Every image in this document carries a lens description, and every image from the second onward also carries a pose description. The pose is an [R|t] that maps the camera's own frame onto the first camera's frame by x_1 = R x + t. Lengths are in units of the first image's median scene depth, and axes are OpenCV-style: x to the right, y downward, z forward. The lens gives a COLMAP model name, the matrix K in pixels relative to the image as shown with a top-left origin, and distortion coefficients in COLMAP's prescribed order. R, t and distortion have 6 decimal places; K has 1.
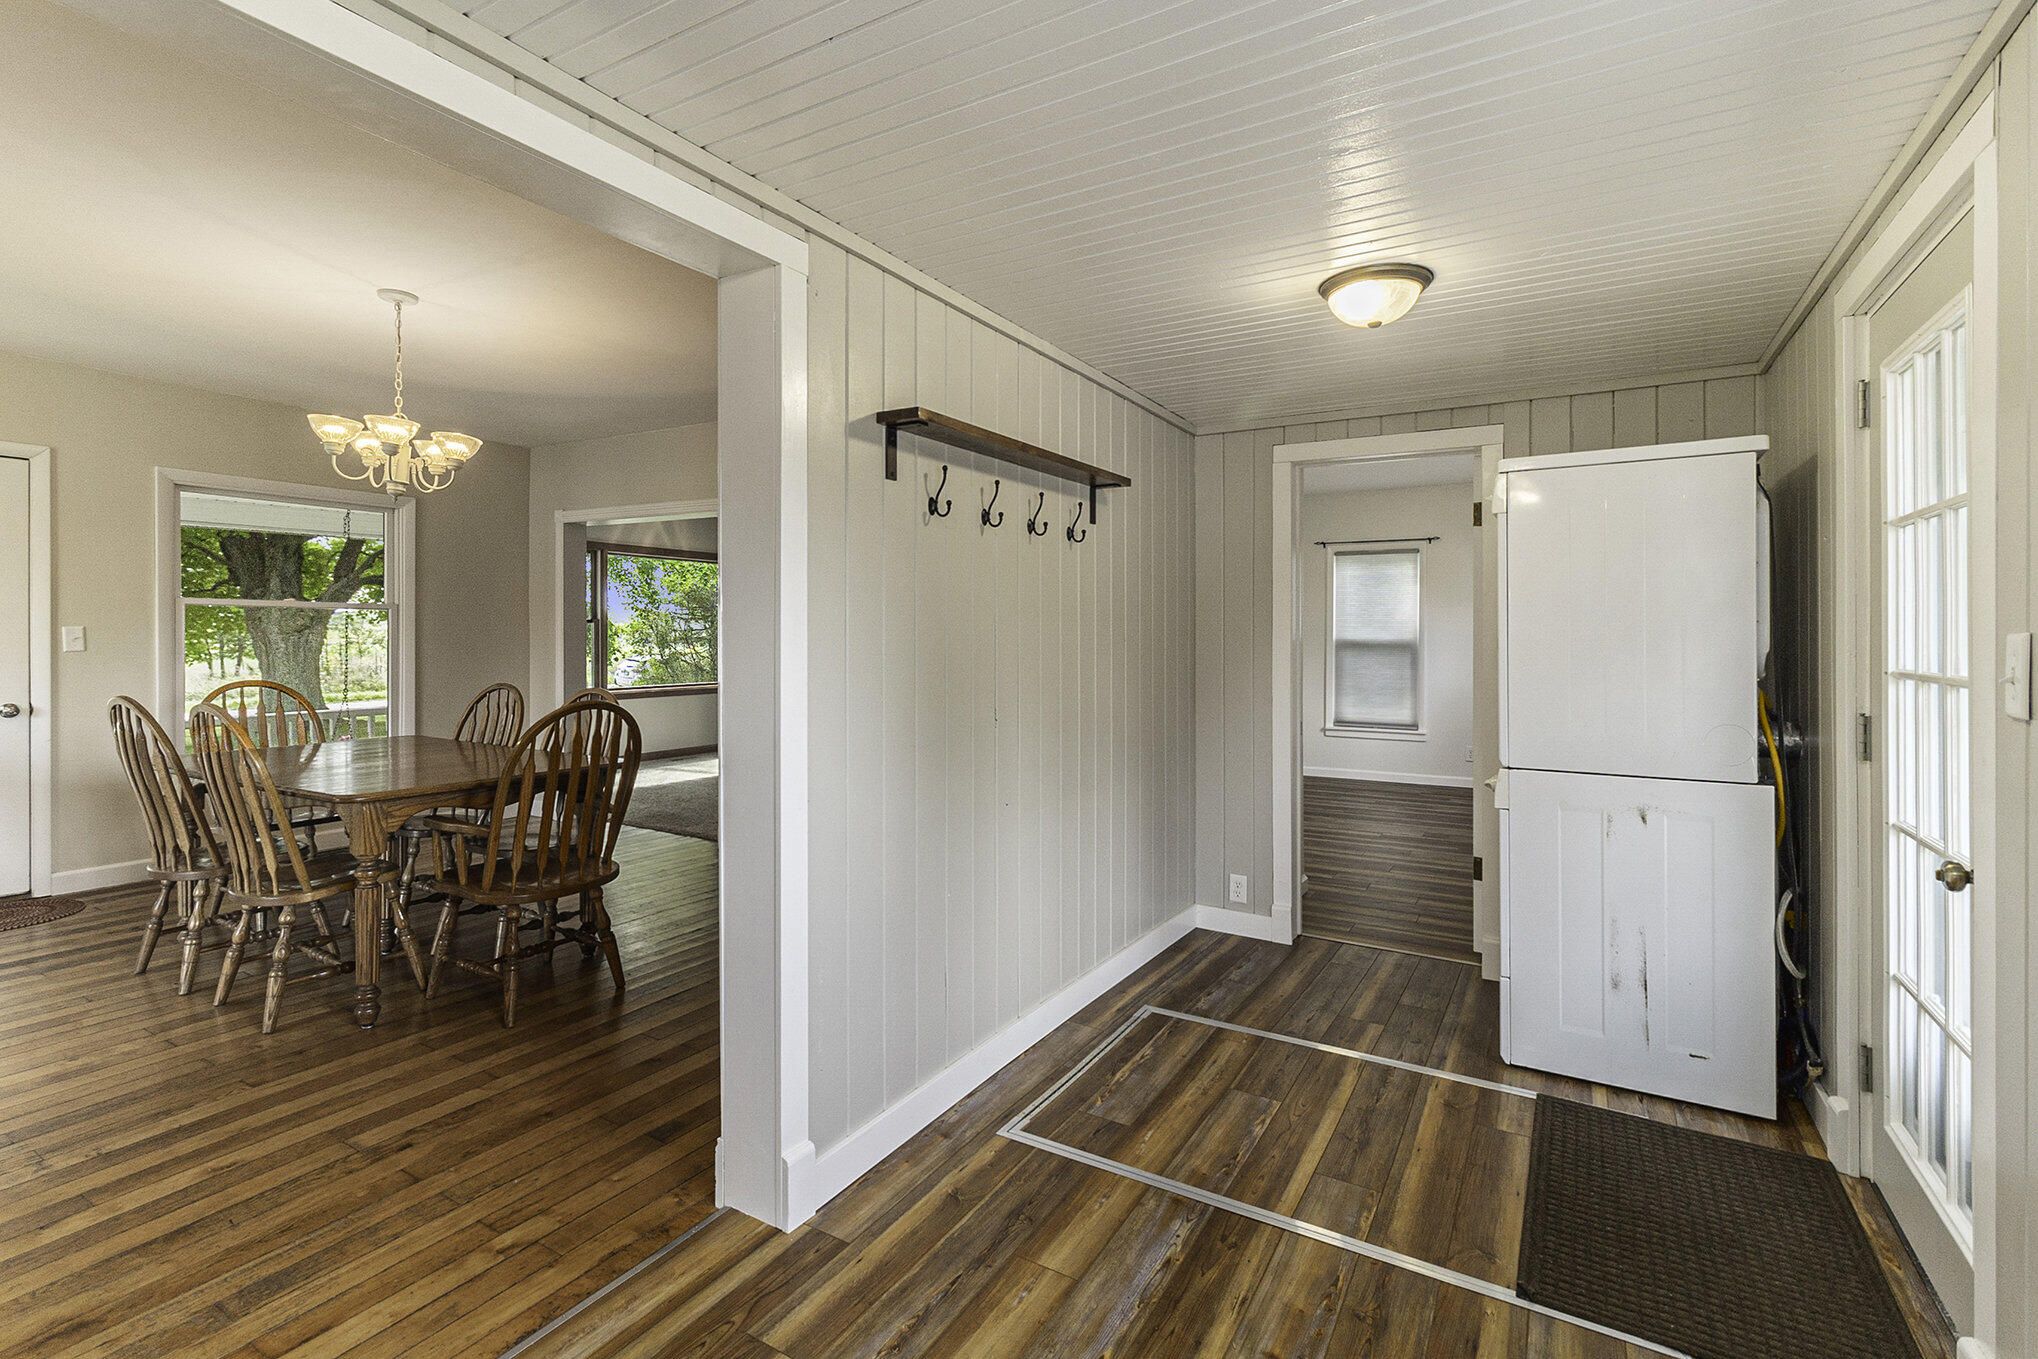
lens RADIAL K [[939.7, 0, 1010.3], [0, 939.7, 635.2], [0, 0, 1]] dist [0.001129, 0.000128]
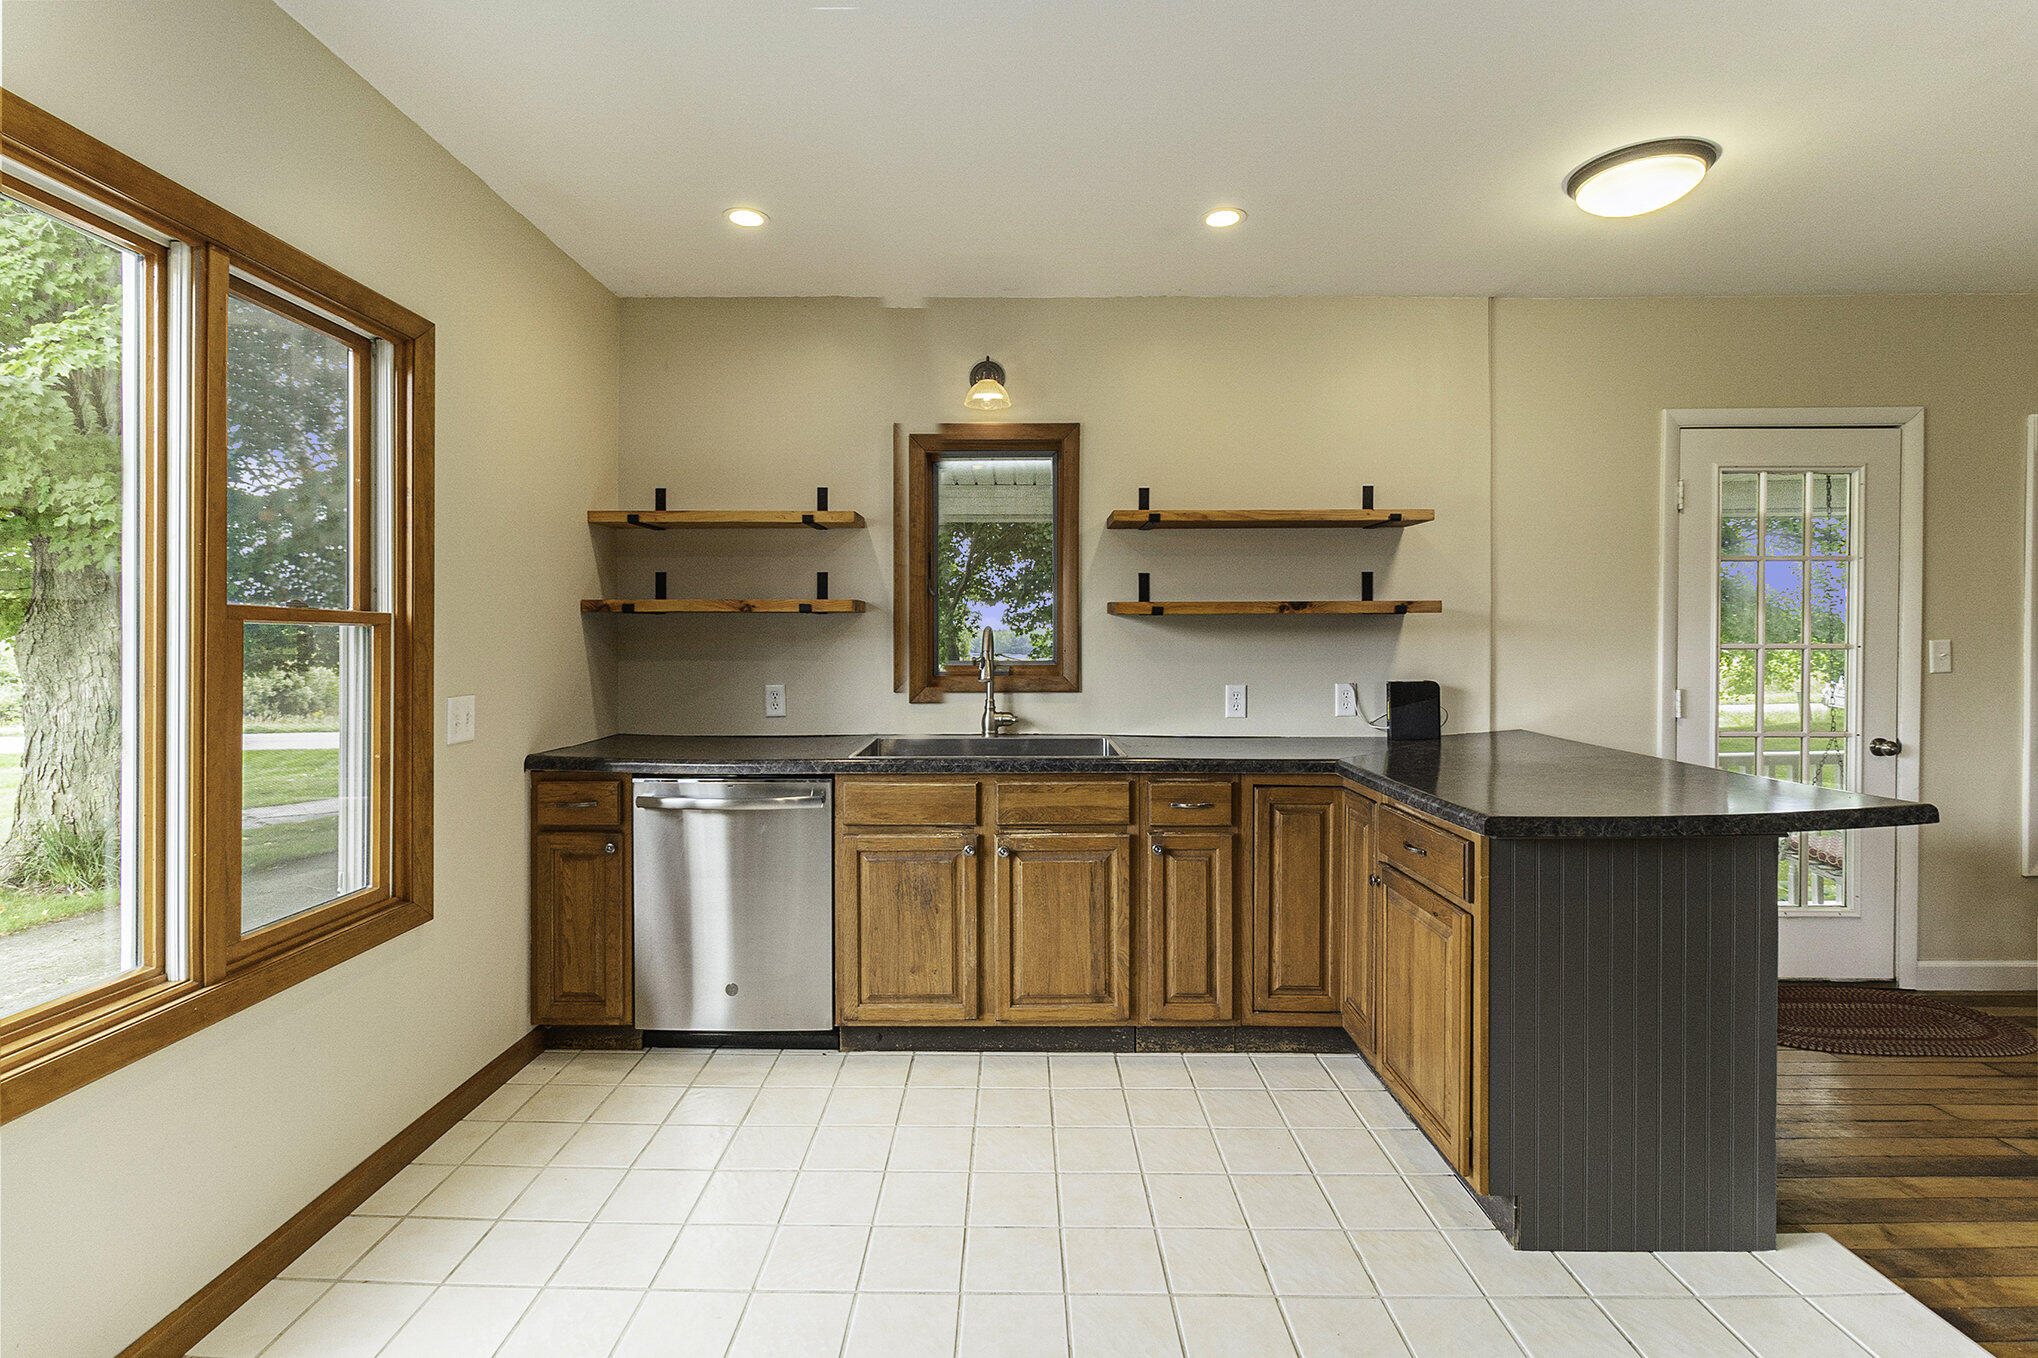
lens RADIAL K [[923.2, 0, 1019.7], [0, 923.2, 652.4], [0, 0, 1]] dist [-0.001134, -0.000169]
pose [[0.516786, 0.005856, -0.856095, -0.824613], [-0.002063, 0.999982, 0.005595, -0.002838], [0.856112, -0.001126, 0.516788, -0.019361]]
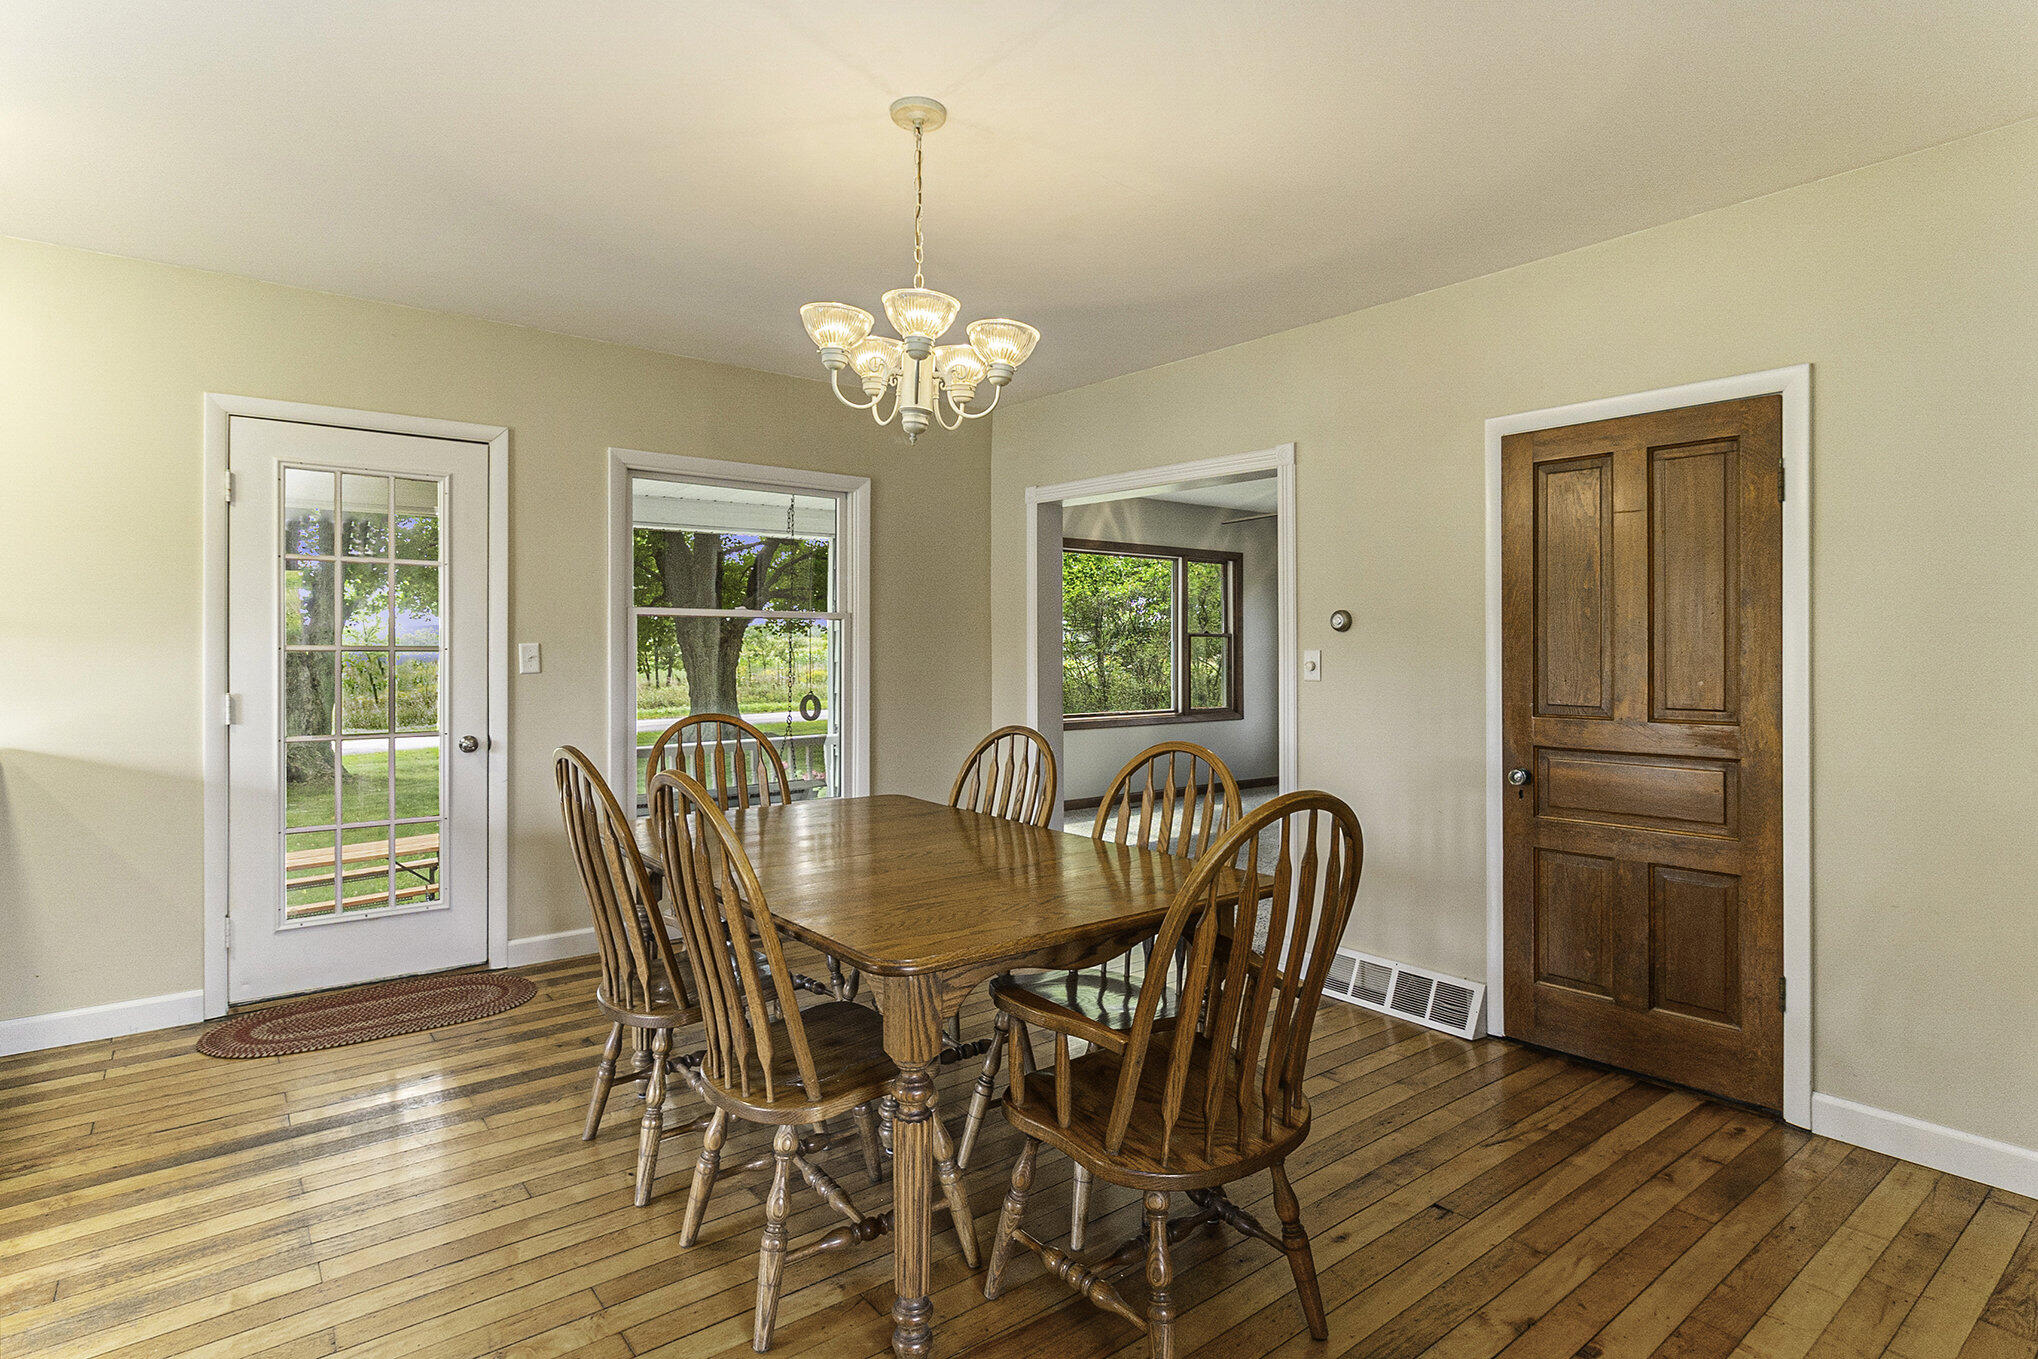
lens RADIAL K [[1038.3, 0, 1021.2], [0, 1038.3, 635.0], [0, 0, 1]] dist [-0.002968, -0.000070]
pose [[0.936331, -0.005499, -0.351076, -0.298675], [0.001480, 0.999930, -0.011715, -0.005533], [0.351116, 0.010450, 0.936274, 0.328651]]
